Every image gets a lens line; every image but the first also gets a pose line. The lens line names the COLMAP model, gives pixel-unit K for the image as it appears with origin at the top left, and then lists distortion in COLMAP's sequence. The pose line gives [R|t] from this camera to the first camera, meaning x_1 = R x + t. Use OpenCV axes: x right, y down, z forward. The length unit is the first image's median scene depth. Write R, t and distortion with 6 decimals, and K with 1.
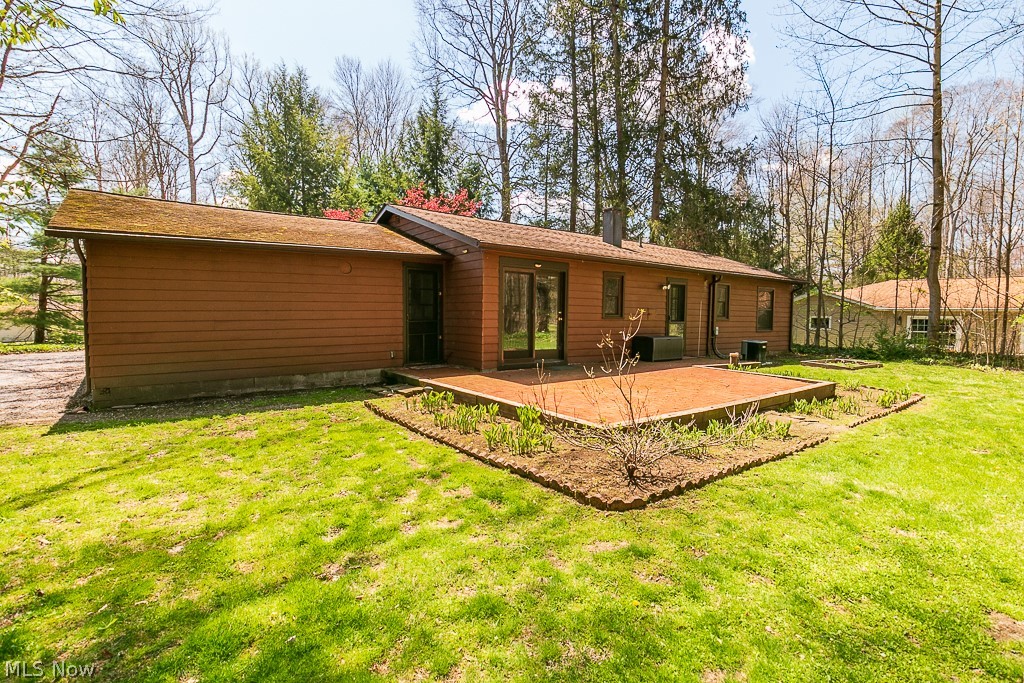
lens RADIAL K [[510.7, 0, 512.0], [0, 510.7, 341.5], [0, 0, 1]] dist [0.000045, 0.000005]
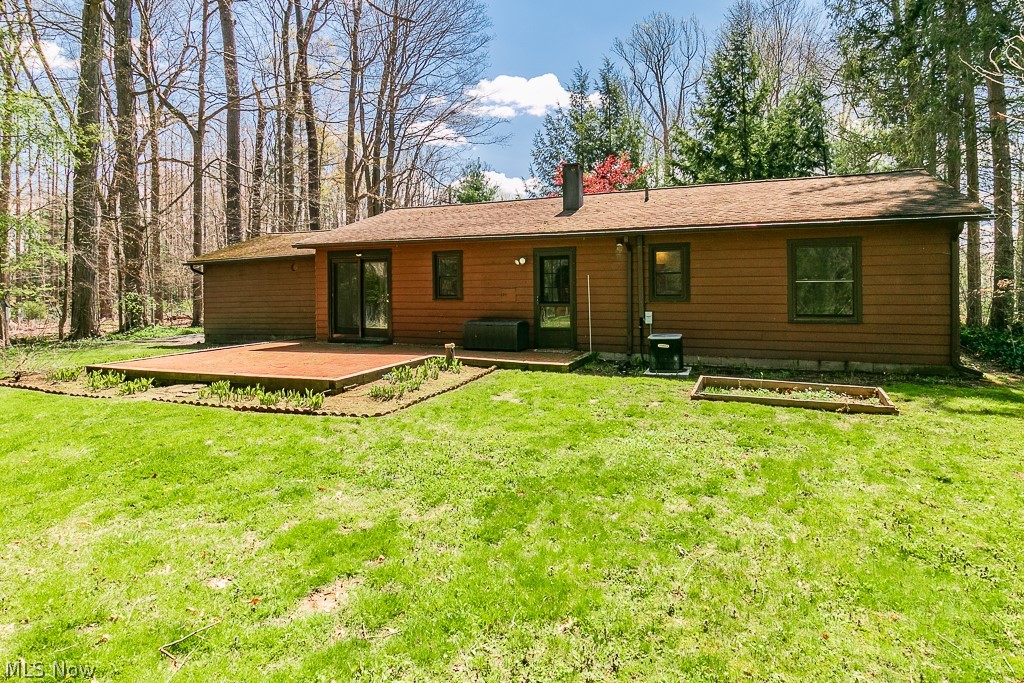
lens RADIAL K [[561.5, 0, 512.0], [0, 561.5, 341.5], [0, 0, 1]] dist [0.001048, -0.000441]
pose [[0.489798, 0.069348, -0.869074, 1.343883], [-0.028803, 0.997574, 0.063368, -0.044287], [0.871360, -0.006006, 0.490607, 0.684433]]
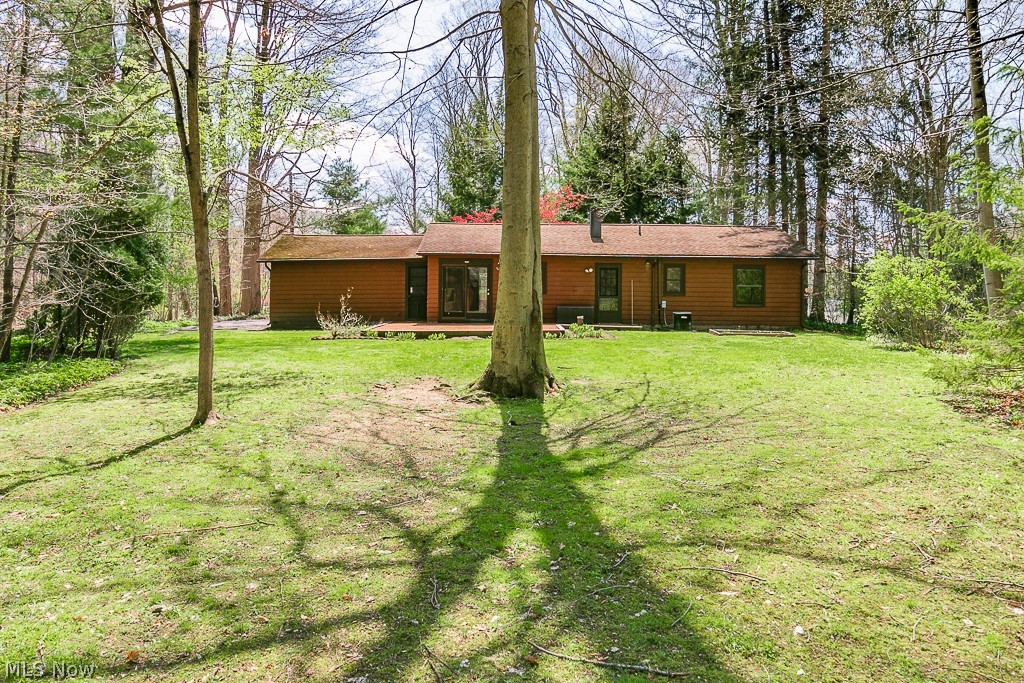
lens RADIAL K [[821.3, 0, 512.0], [0, 821.3, 341.5], [0, 0, 1]] dist [-0.001250, 0.001129]
pose [[0.795127, 0.030132, -0.605694, 1.817208], [-0.029921, 0.999498, 0.010445, 0.080125], [0.605704, 0.009818, 0.795629, -1.056156]]
